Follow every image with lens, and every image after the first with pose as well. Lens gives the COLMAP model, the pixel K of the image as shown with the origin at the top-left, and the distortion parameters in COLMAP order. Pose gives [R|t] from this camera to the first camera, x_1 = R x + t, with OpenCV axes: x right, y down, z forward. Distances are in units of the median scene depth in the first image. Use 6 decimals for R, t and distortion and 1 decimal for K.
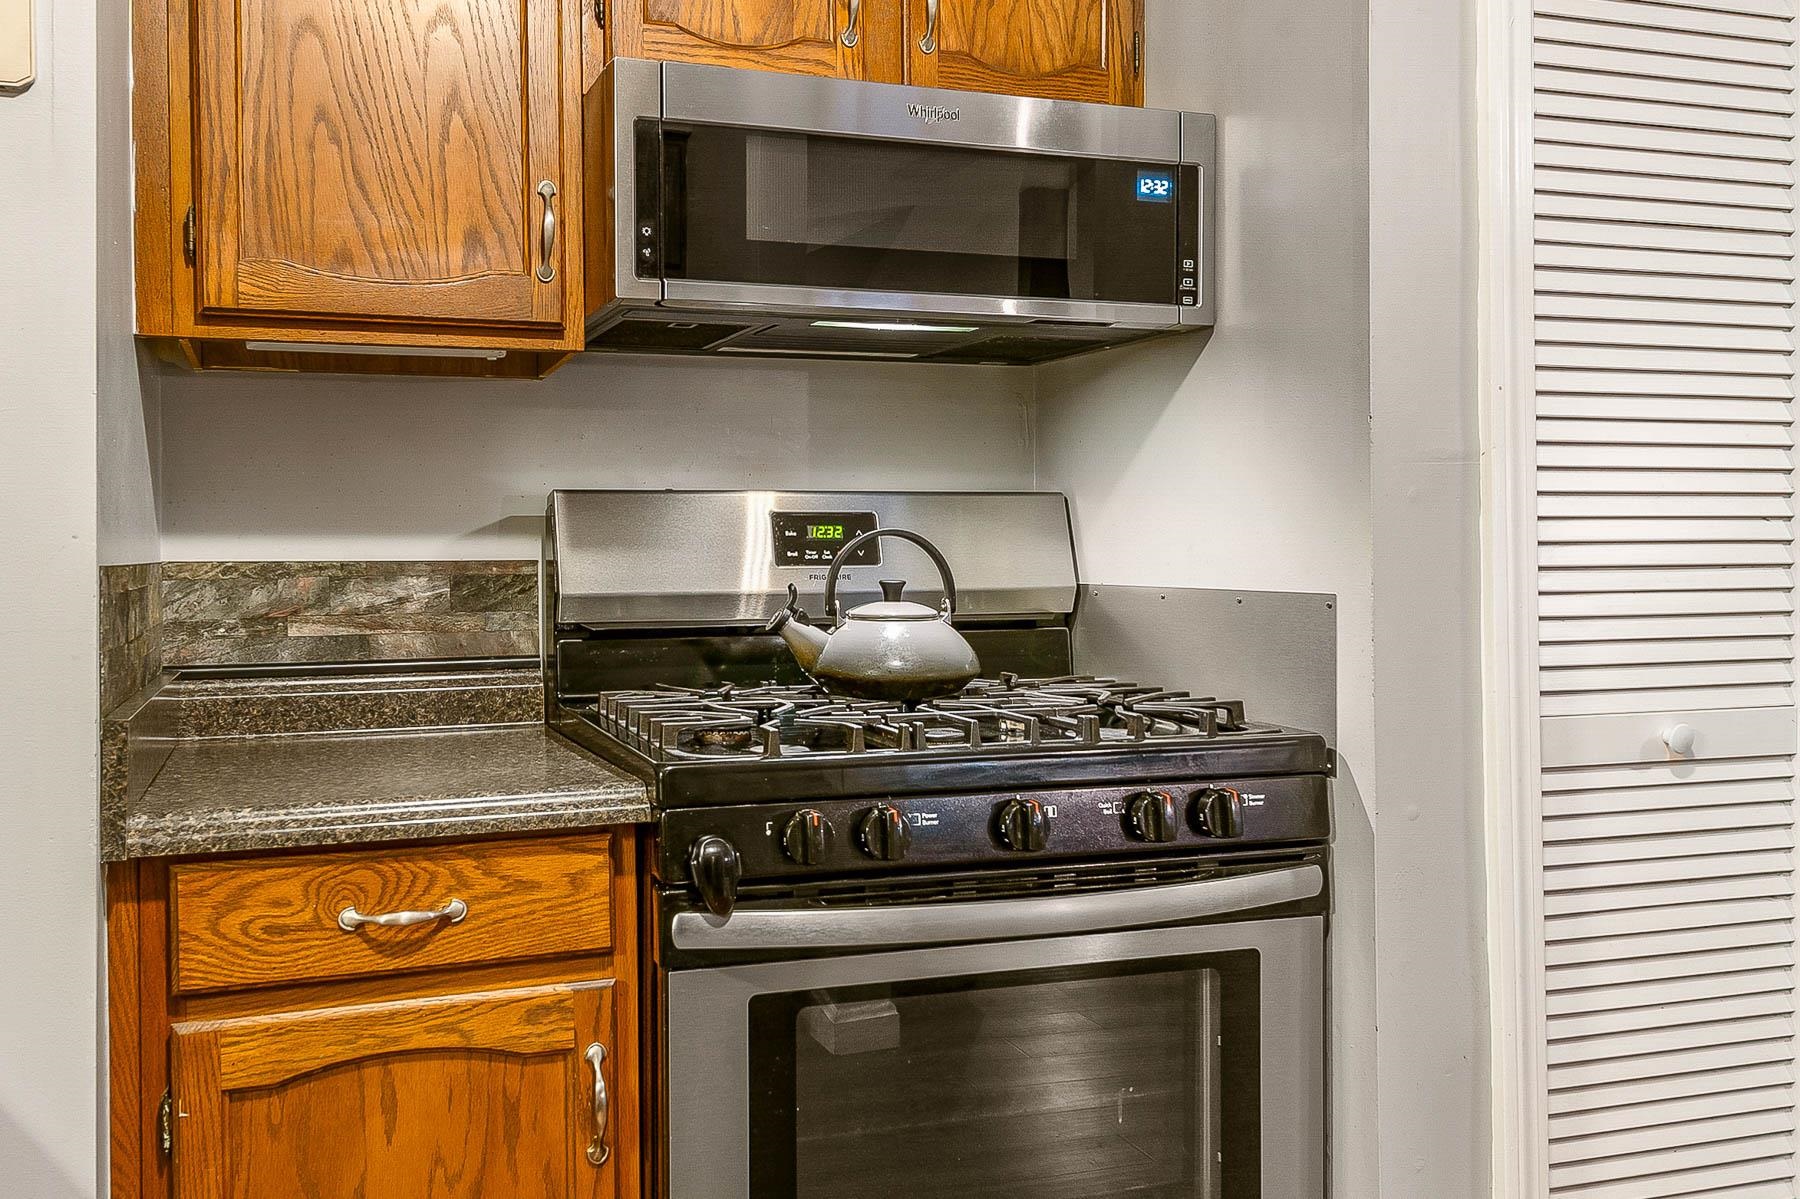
lens RADIAL K [[1550.1, 0, 806.7], [0, 1550.1, 560.8], [0, 0, 1]] dist [0.035841, -0.002260]
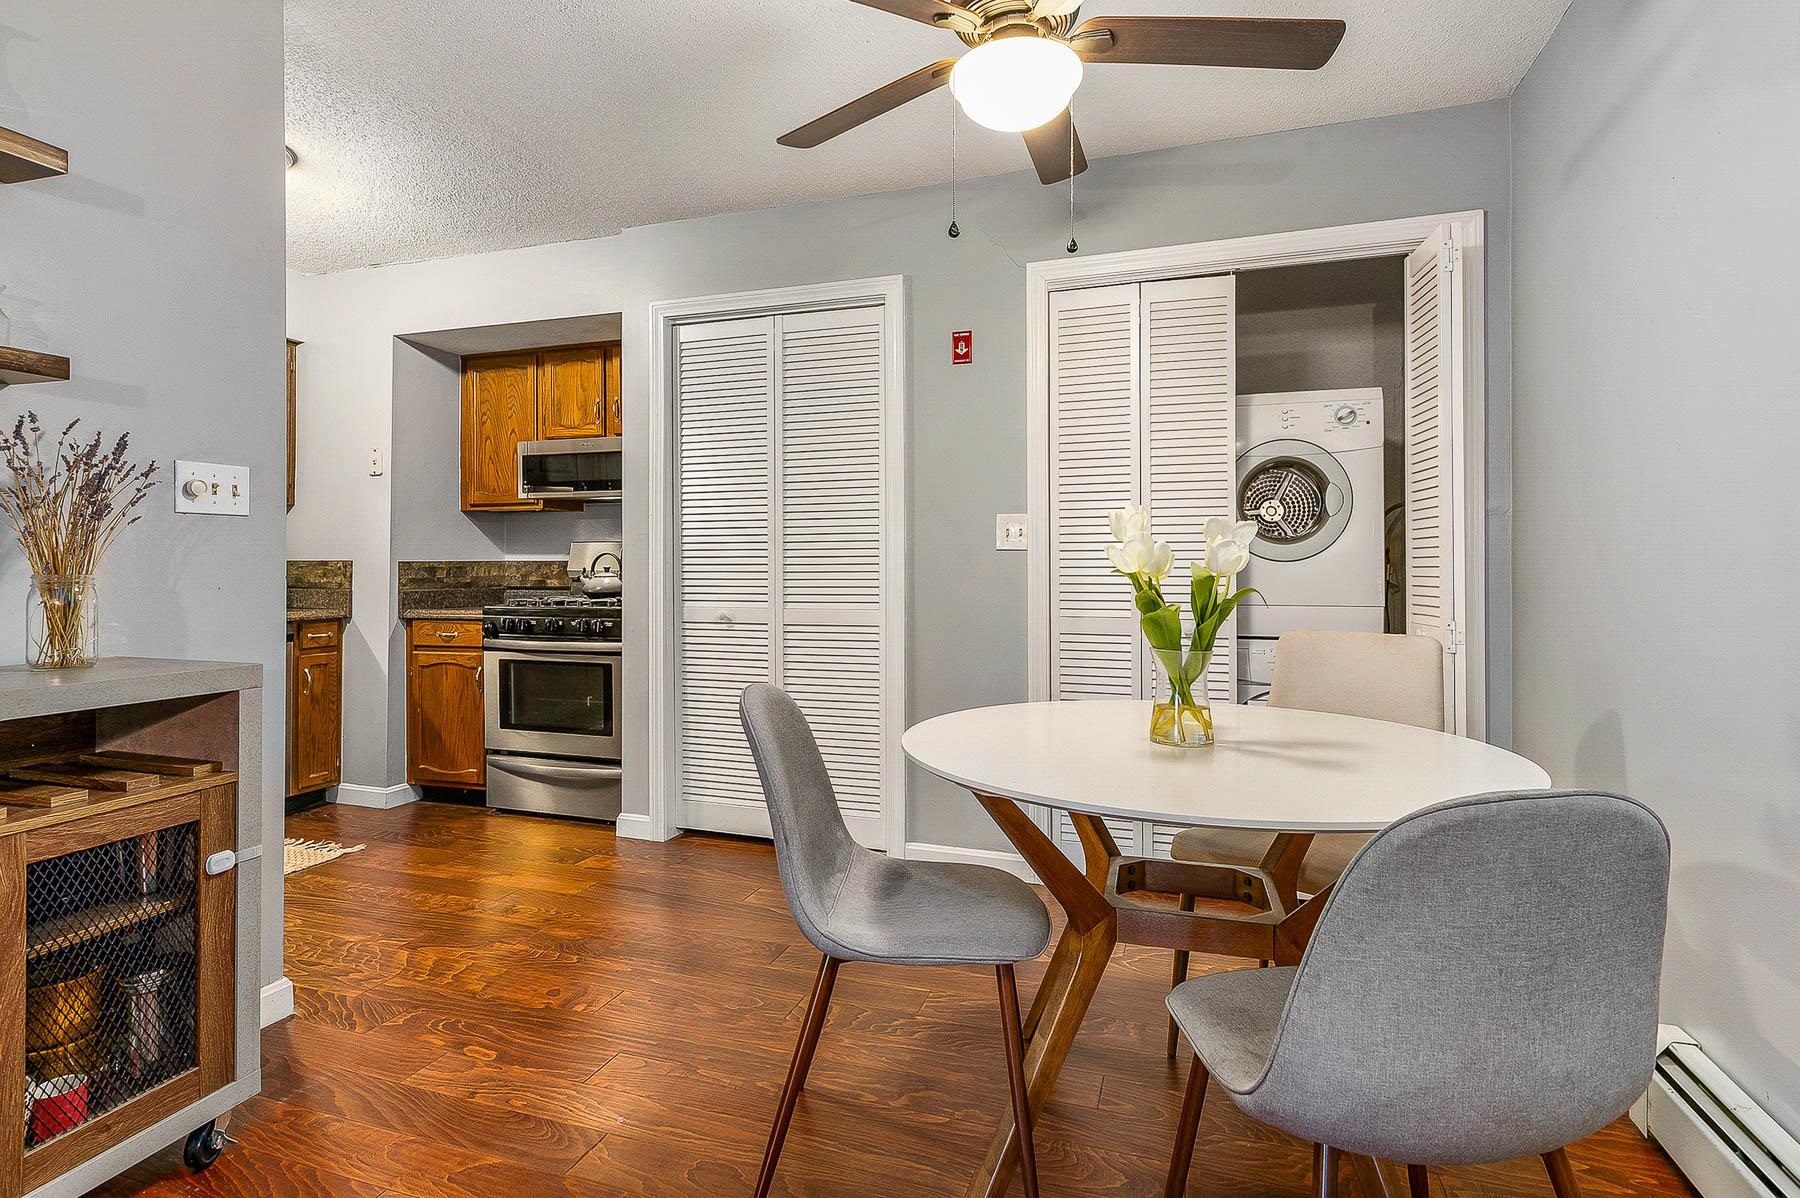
lens RADIAL K [[899.1, 0, 895.6], [0, 899.1, 557.4], [0, 0, 1]] dist [0.017255, -0.006669]
pose [[0.809224, 0.003192, -0.587491, 2.131372], [-0.006478, 0.999973, -0.003489, -0.008206], [0.587464, 0.006629, 0.809223, -0.378422]]
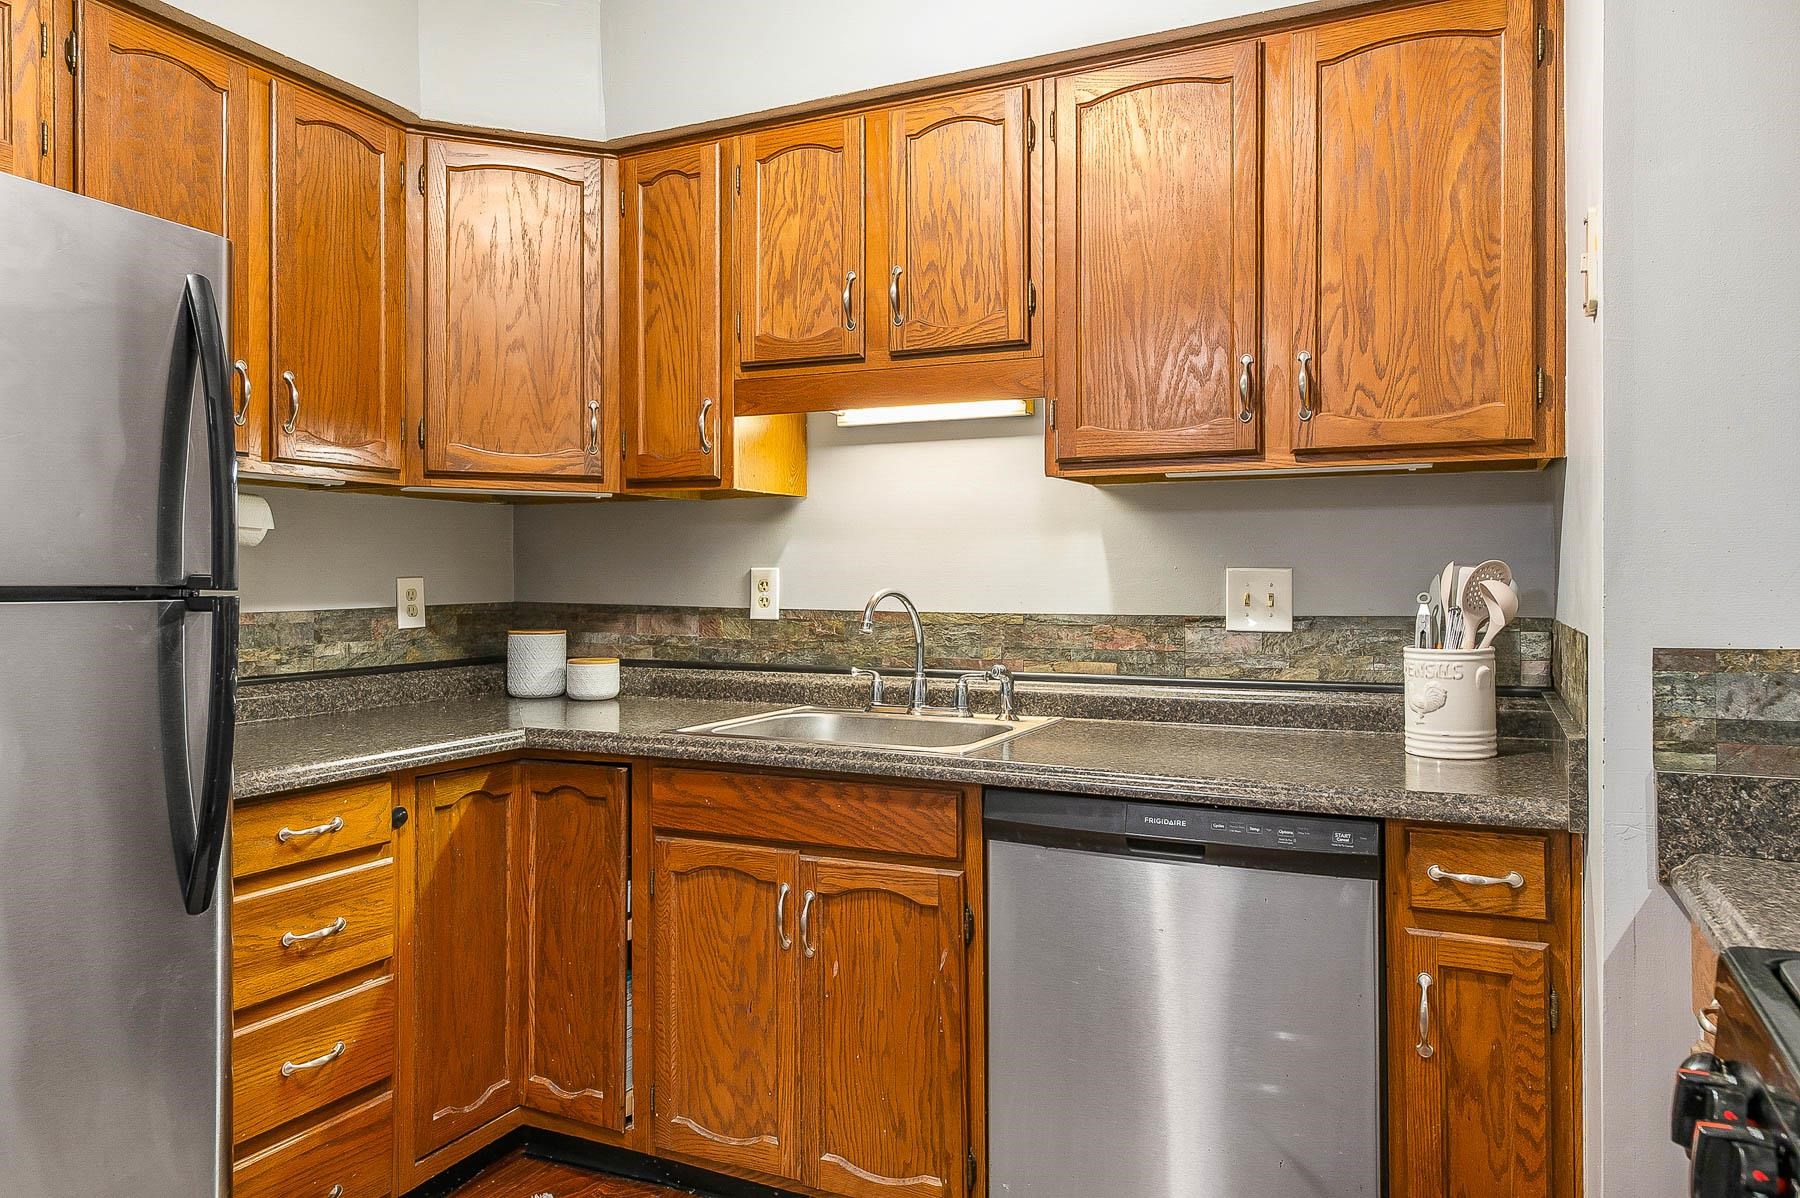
lens RADIAL K [[1197.8, 0, 847.6], [0, 1197.8, 575.5], [0, 0, 1]] dist [0.021170, -0.024689]
pose [[-0.697892, 0.010259, -0.716130, 0.572134], [0.013297, 0.999911, 0.001366, -0.053297], [0.716080, -0.008569, -0.697966, 0.965936]]
